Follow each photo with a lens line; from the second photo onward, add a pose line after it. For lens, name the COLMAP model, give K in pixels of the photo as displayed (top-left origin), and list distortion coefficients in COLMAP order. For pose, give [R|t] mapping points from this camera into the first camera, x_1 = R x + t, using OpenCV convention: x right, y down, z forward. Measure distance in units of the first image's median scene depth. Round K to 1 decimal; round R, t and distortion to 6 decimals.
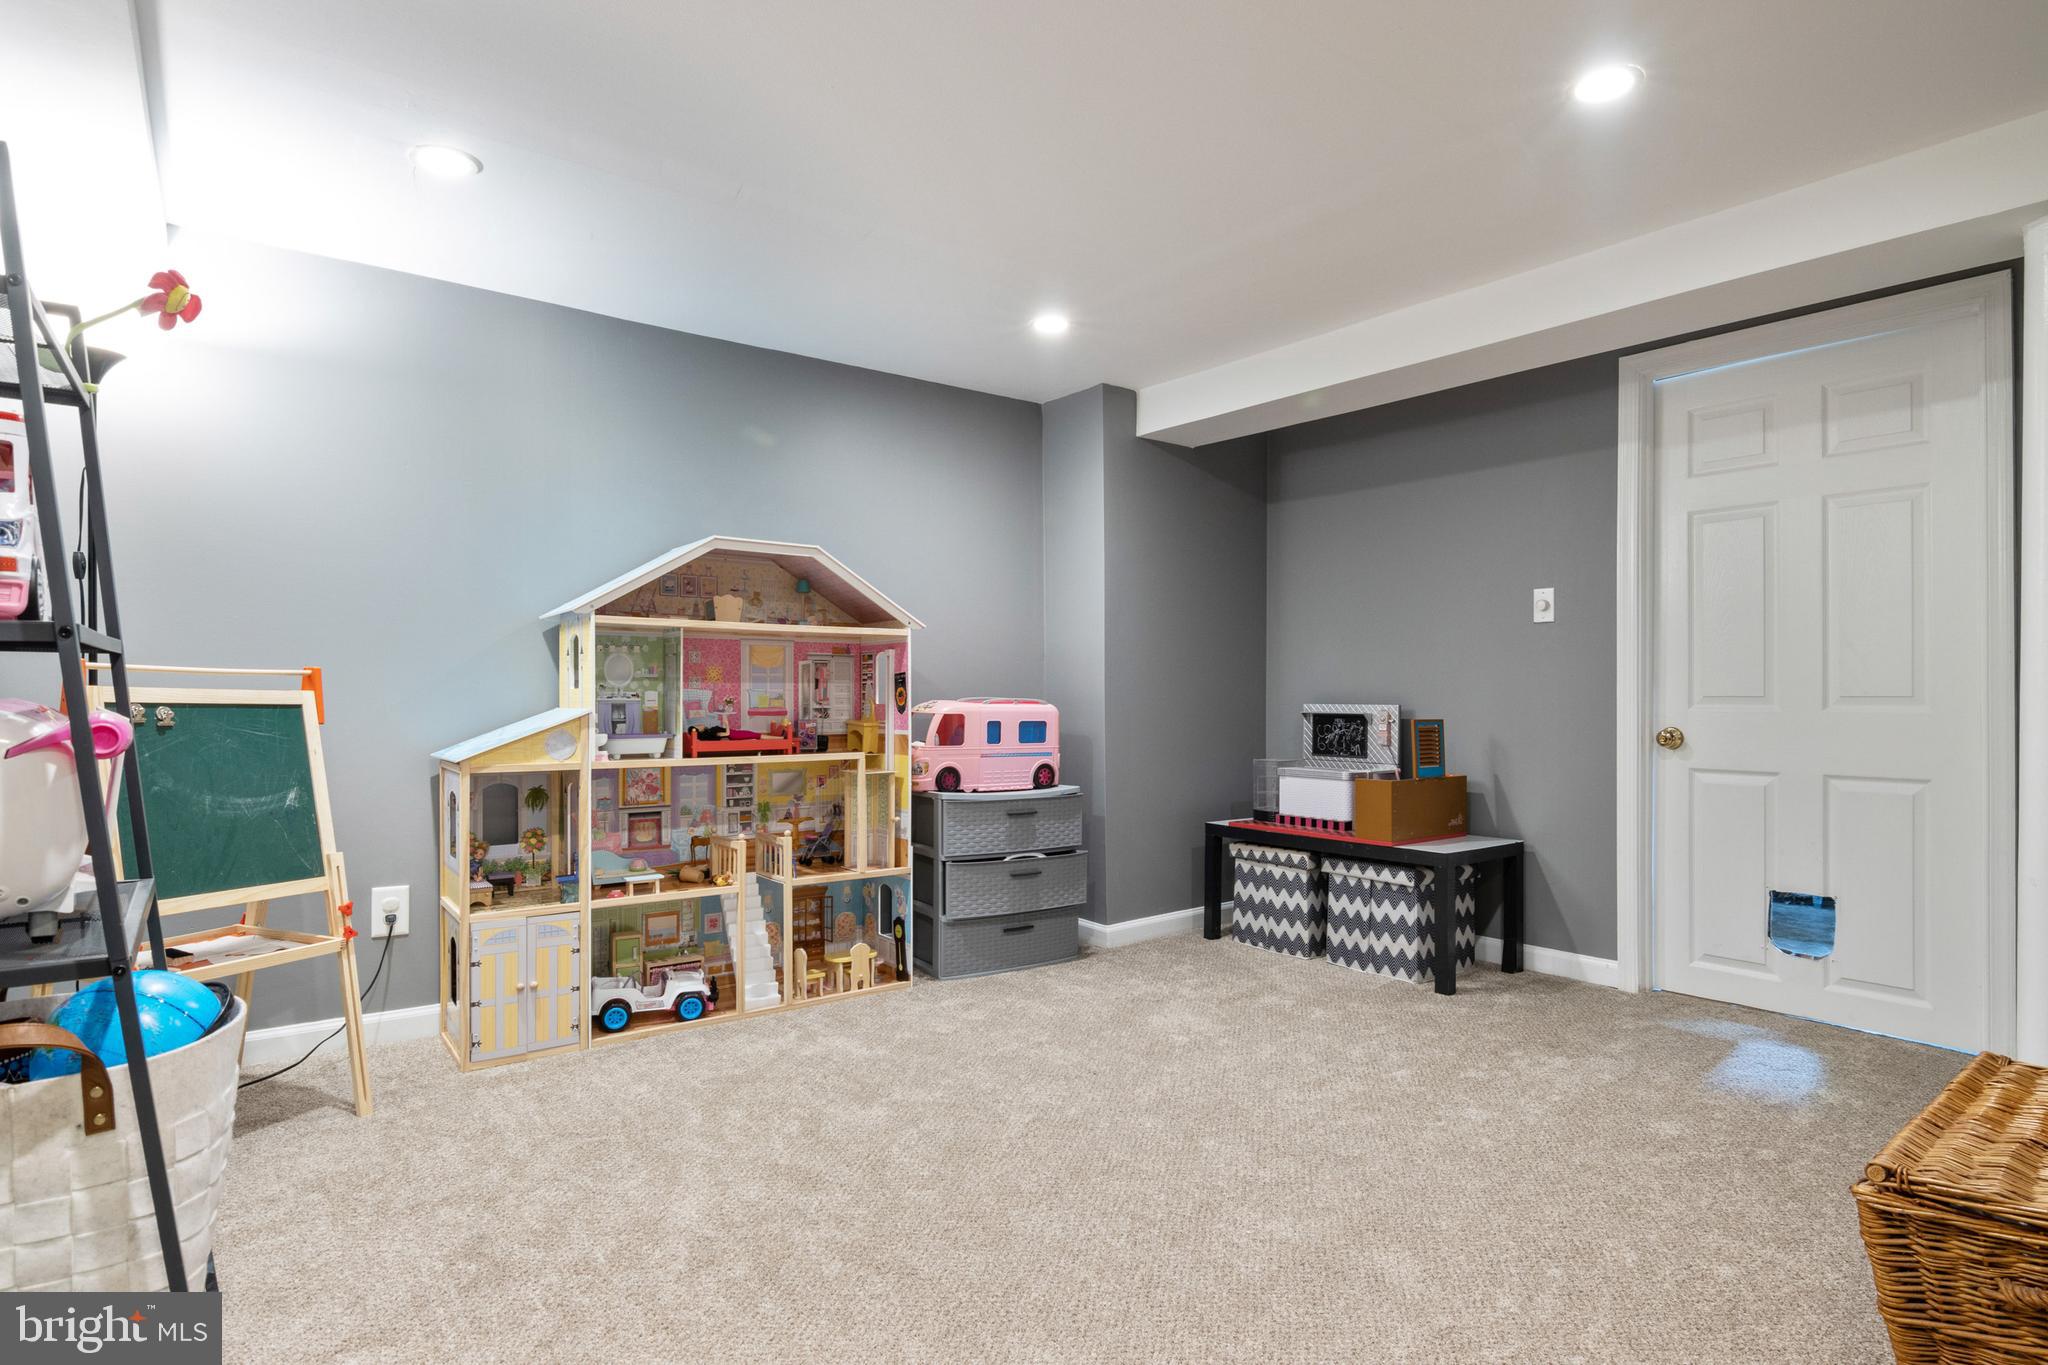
lens RADIAL K [[1037.0, 0, 1037.9], [0, 1037.0, 674.2], [0, 0, 1]] dist [0.023543, -0.017710]
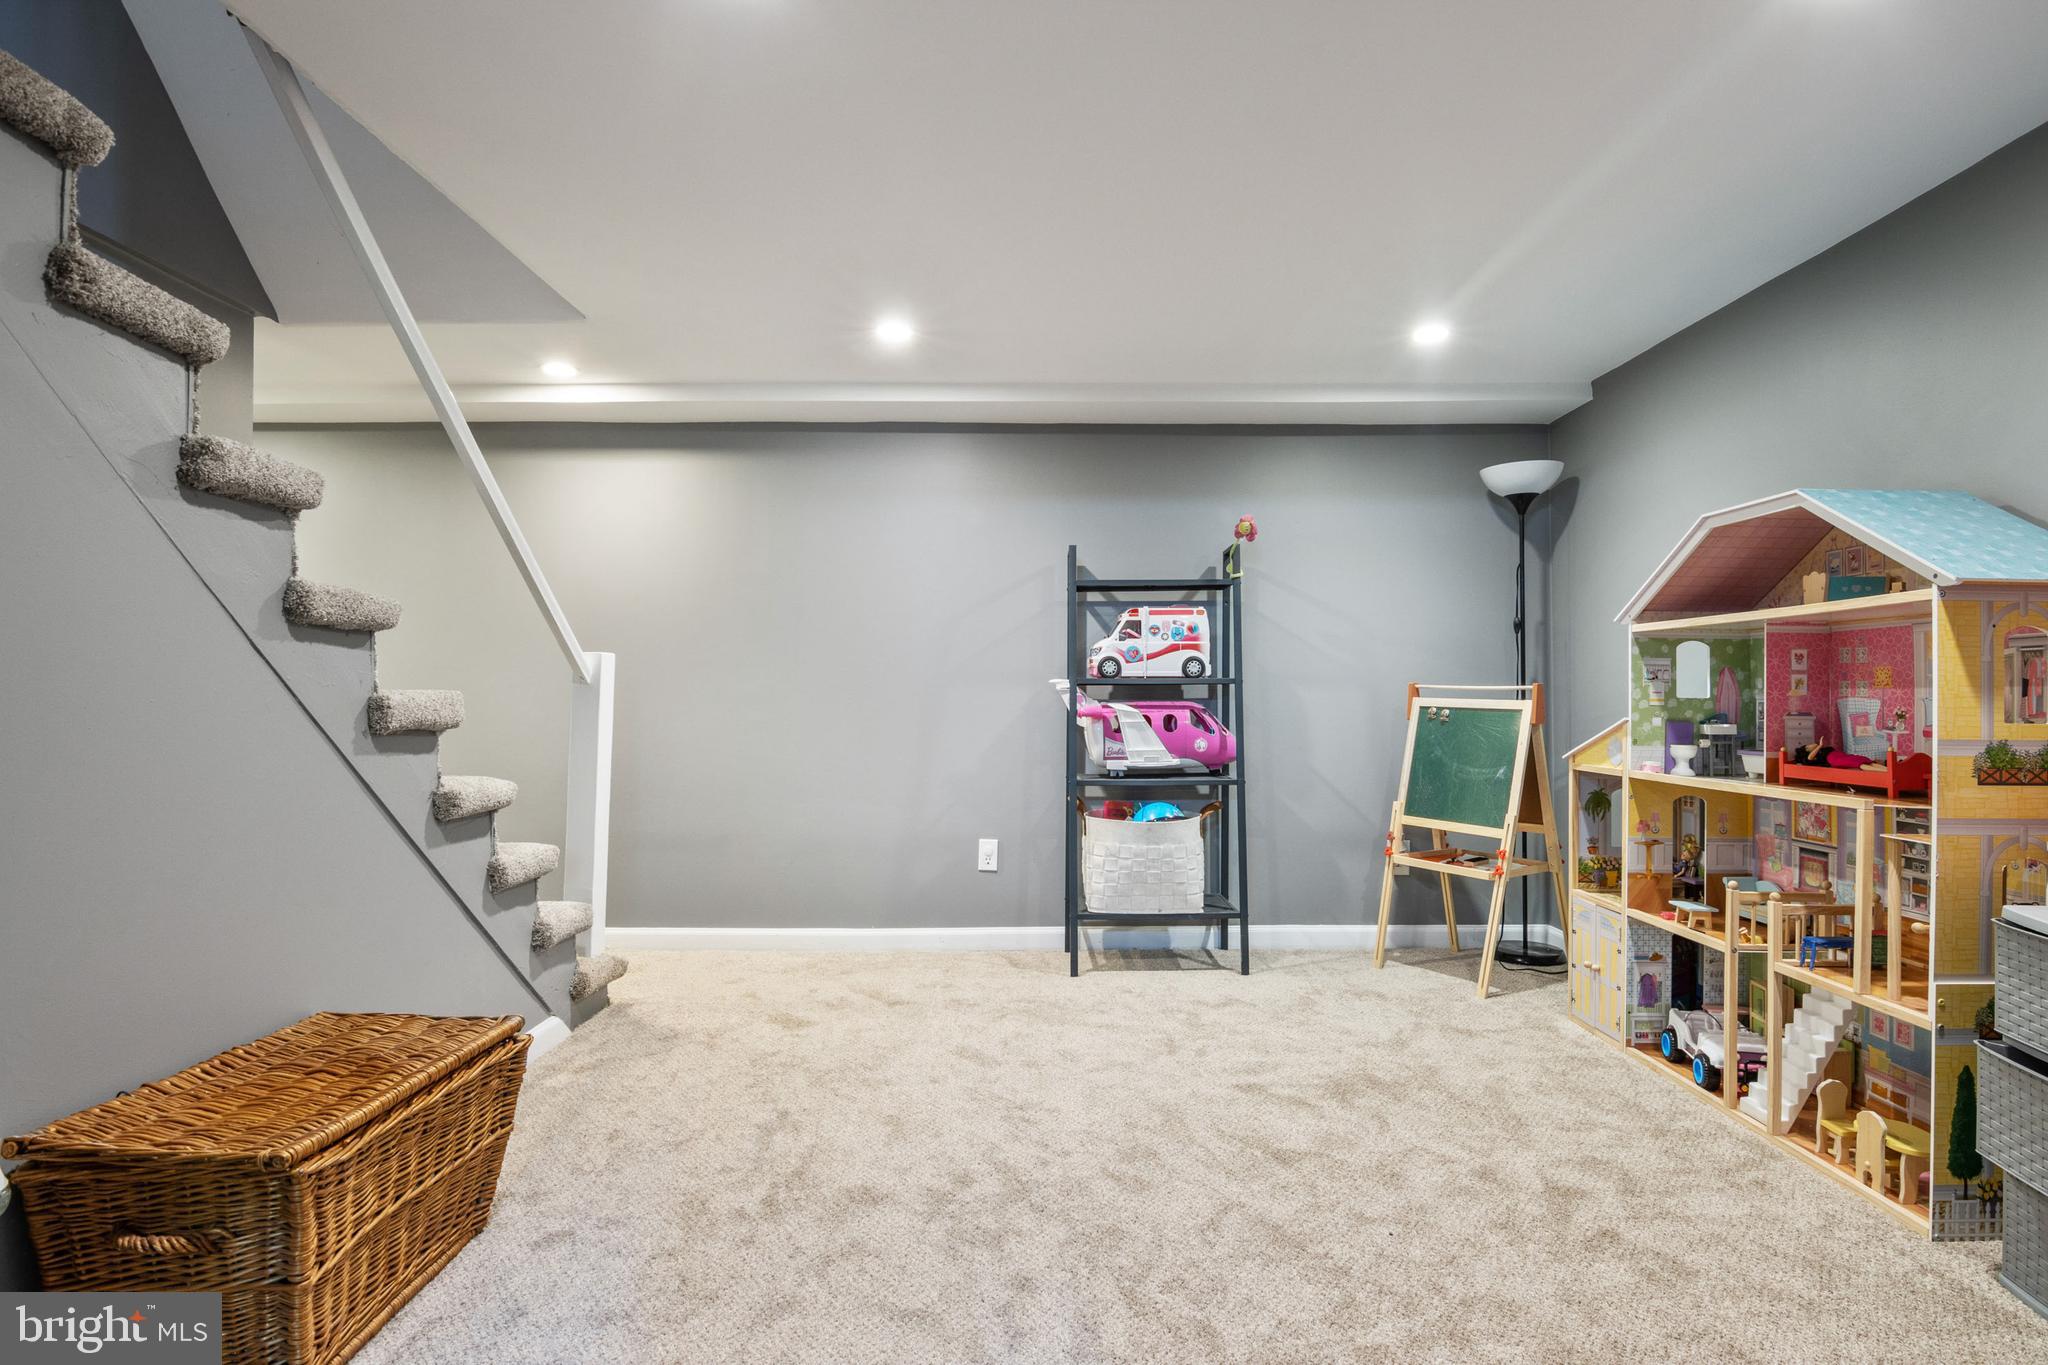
lens RADIAL K [[1037.0, 0, 1037.9], [0, 1037.0, 674.2], [0, 0, 1]] dist [0.023543, -0.017710]
pose [[-0.594561, -0.018248, -0.803843, 0.627246], [0.014381, 0.999341, -0.033323, 0.014287], [0.803922, -0.031373, -0.593907, 0.987166]]
